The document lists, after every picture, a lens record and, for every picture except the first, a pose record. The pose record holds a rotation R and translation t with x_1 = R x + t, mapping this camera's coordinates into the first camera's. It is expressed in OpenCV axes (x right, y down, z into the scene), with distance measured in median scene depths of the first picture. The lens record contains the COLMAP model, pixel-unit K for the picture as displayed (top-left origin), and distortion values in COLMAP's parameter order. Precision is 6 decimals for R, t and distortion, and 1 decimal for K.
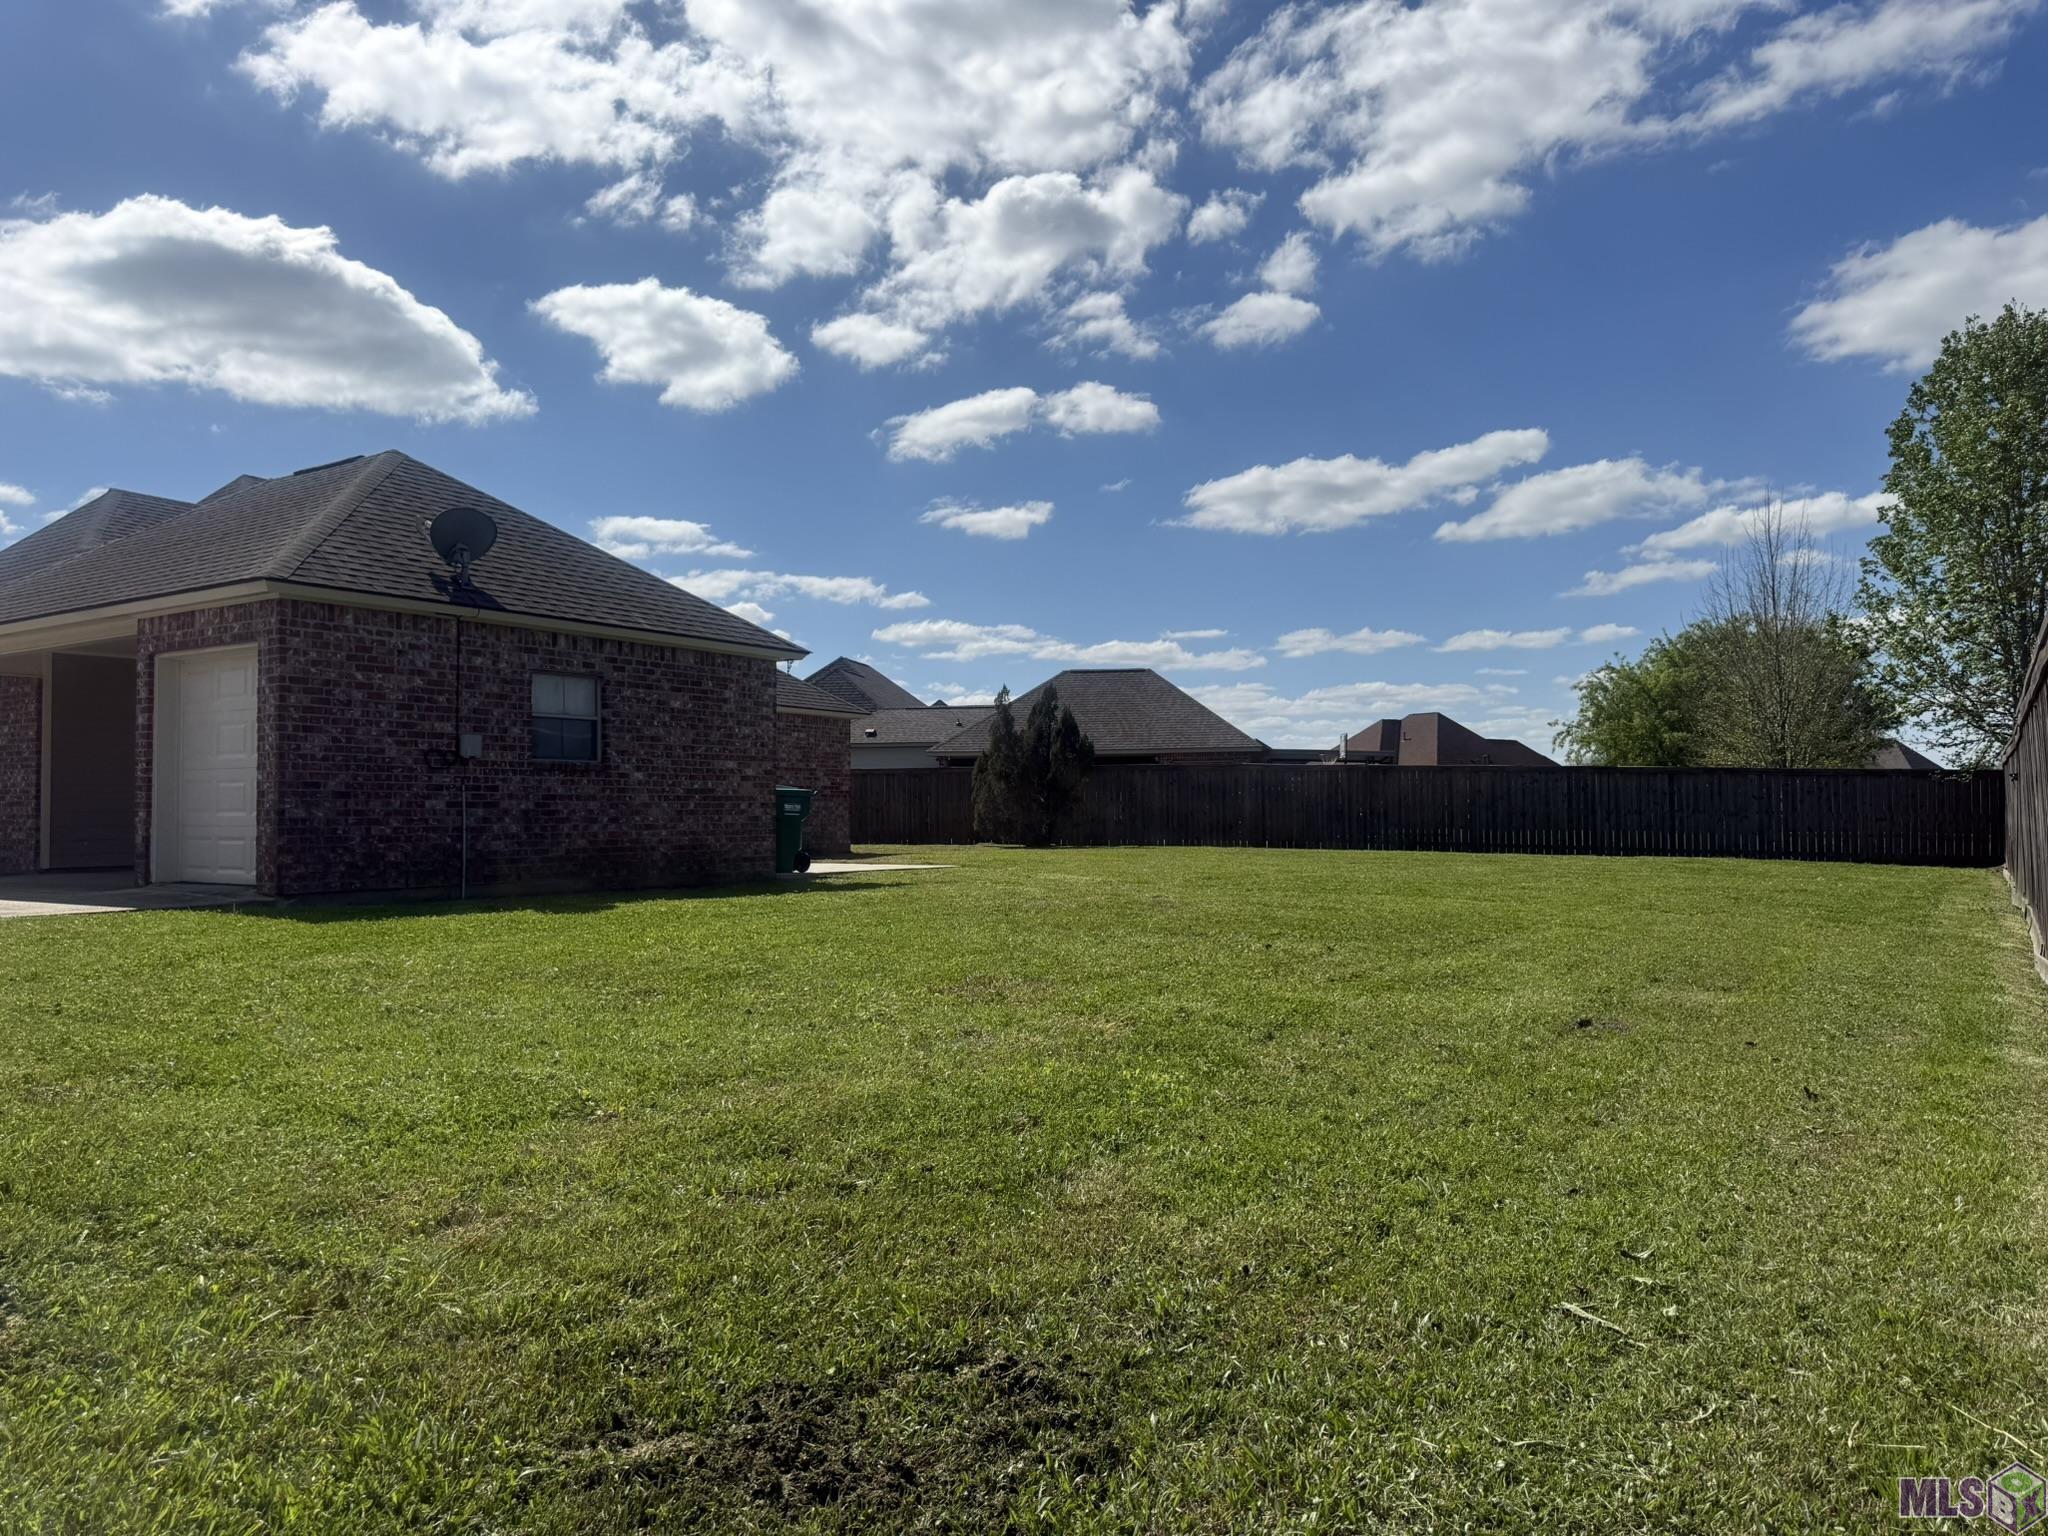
lens RADIAL K [[1475.1, 0, 1034.5], [0, 1475.1, 779.3], [0, 0, 1]] dist [0.065521, -0.020965]
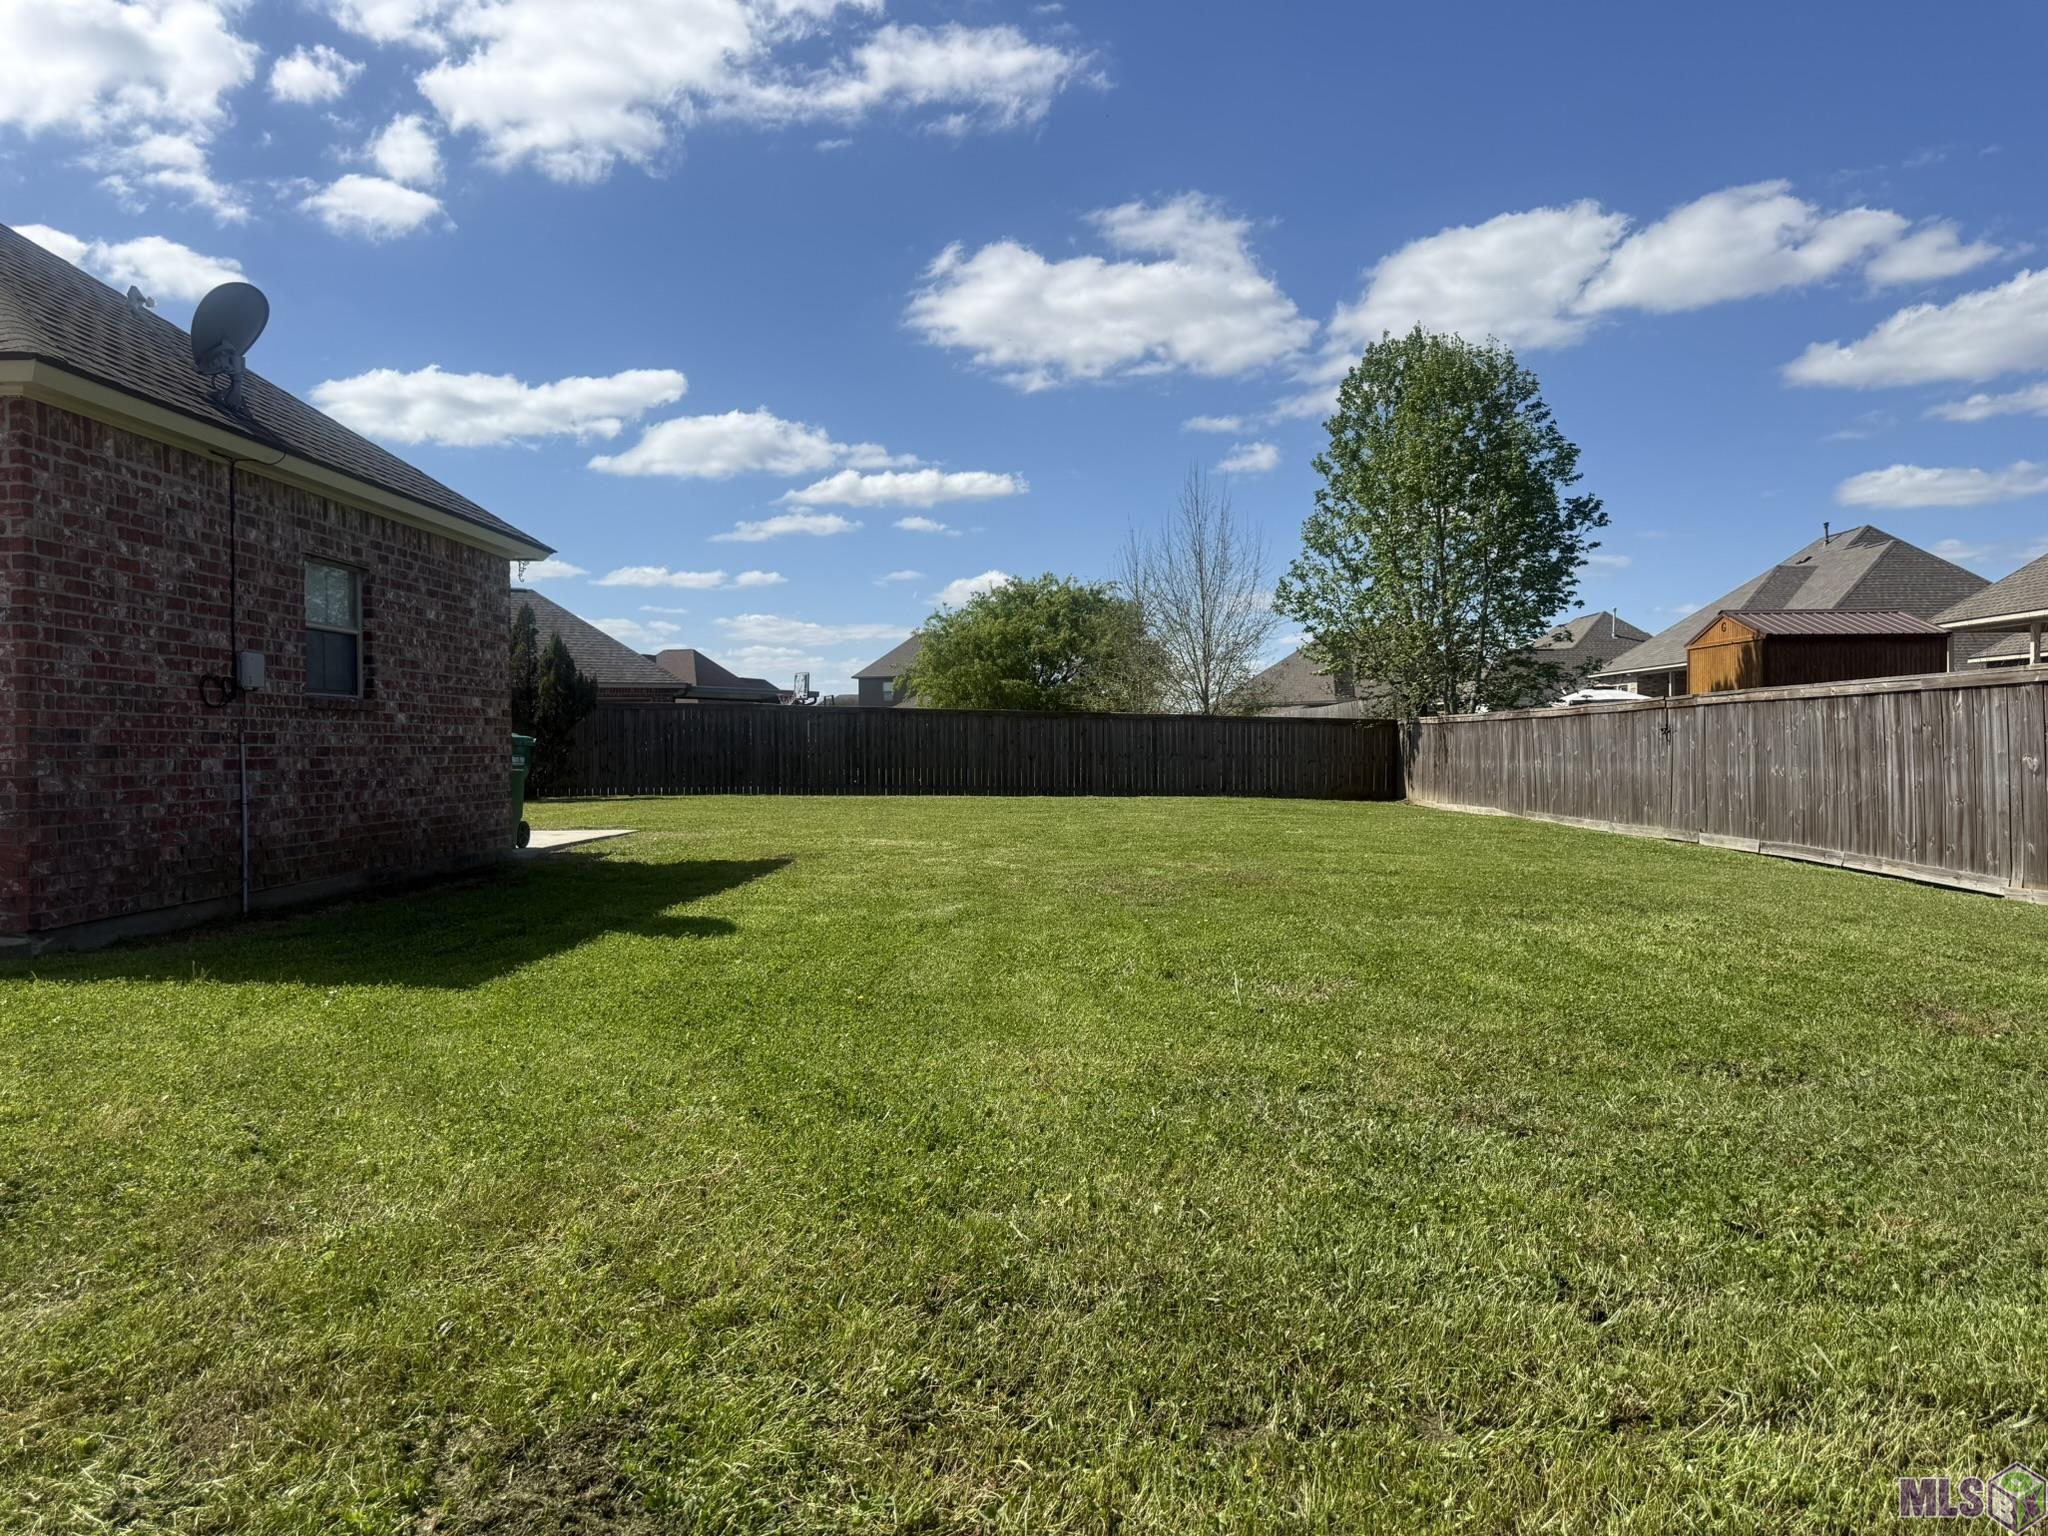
lens RADIAL K [[1475.1, 0, 1025.3], [0, 1475.1, 768.0], [0, 0, 1]] dist [0.065521, -0.020965]
pose [[0.847349, -0.011194, 0.530918, -0.407798], [-0.007753, 0.999410, 0.033446, -0.004841], [-0.530980, -0.032457, 0.846763, 0.272964]]
